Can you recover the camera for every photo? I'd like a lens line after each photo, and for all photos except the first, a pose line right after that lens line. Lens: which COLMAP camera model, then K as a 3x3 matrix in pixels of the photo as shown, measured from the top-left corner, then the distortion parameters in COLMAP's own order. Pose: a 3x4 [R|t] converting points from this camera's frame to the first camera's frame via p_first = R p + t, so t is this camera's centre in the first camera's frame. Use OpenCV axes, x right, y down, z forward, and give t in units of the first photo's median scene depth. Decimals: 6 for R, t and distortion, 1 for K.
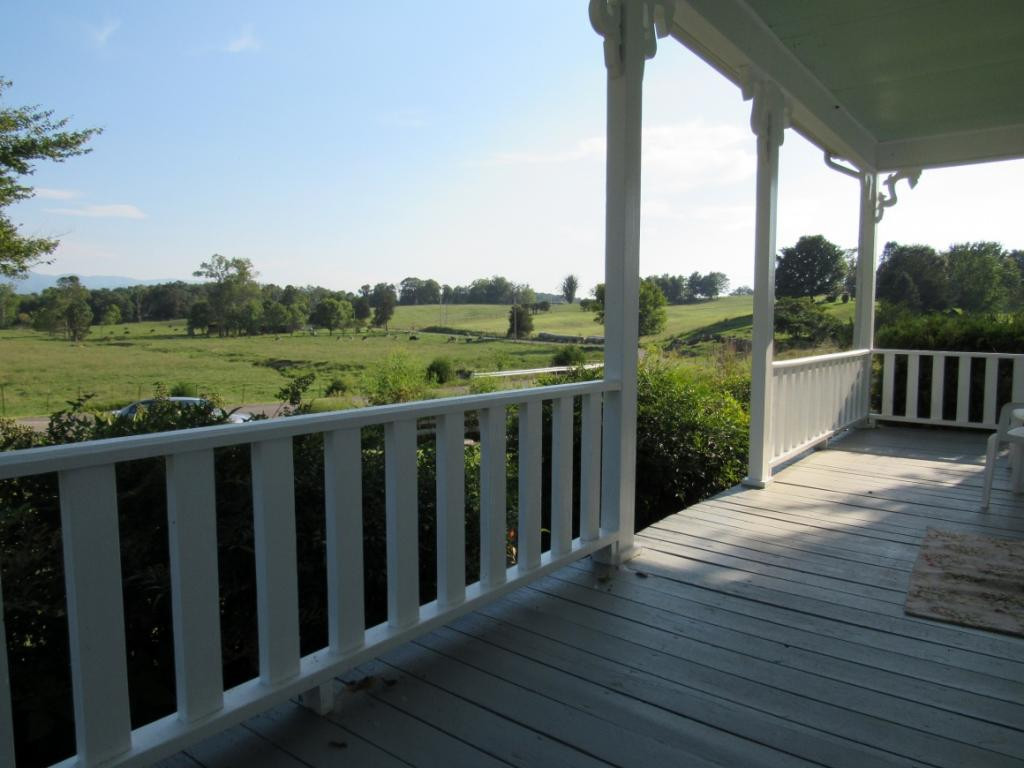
lens RADIAL K [[713.7, 0, 512.0], [0, 713.7, 384.0], [0, 0, 1]] dist [-0.084333, -0.000590]
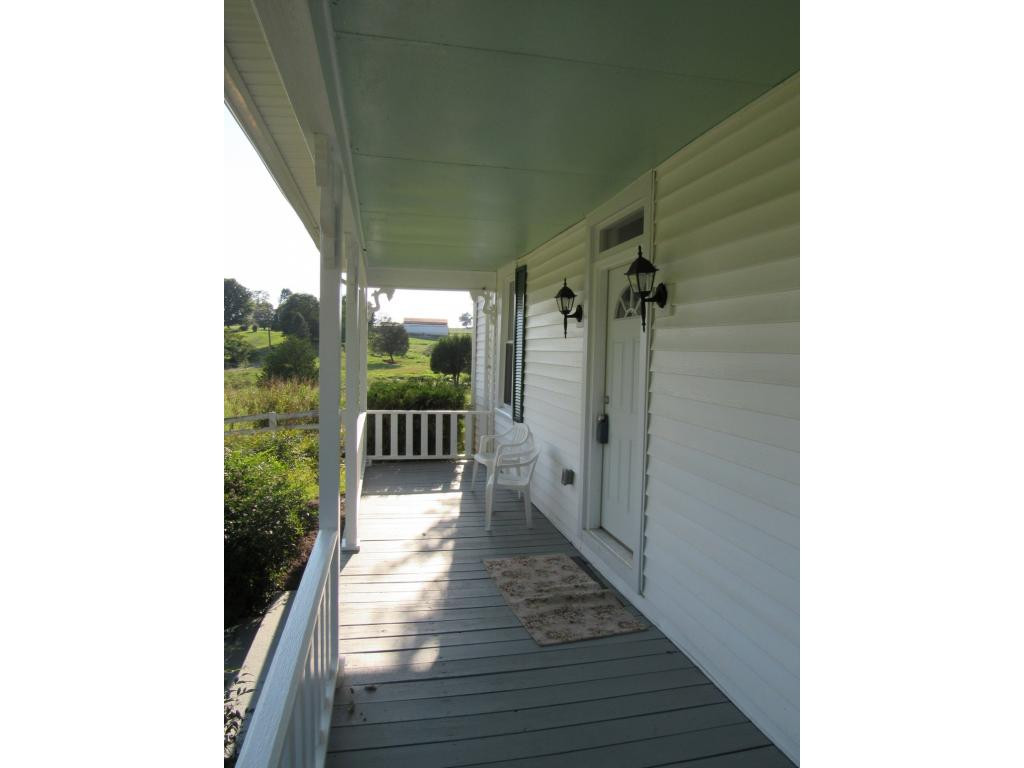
lens RADIAL K [[522.5, 0, 512.0], [0, 522.5, 384.0], [0, 0, 1]] dist [-0.018818, -0.000056]
pose [[0.615403, -0.022690, 0.787886, -0.285247], [0.032398, 0.999469, 0.003478, -0.197413], [-0.787546, 0.023386, 0.615812, 0.204722]]
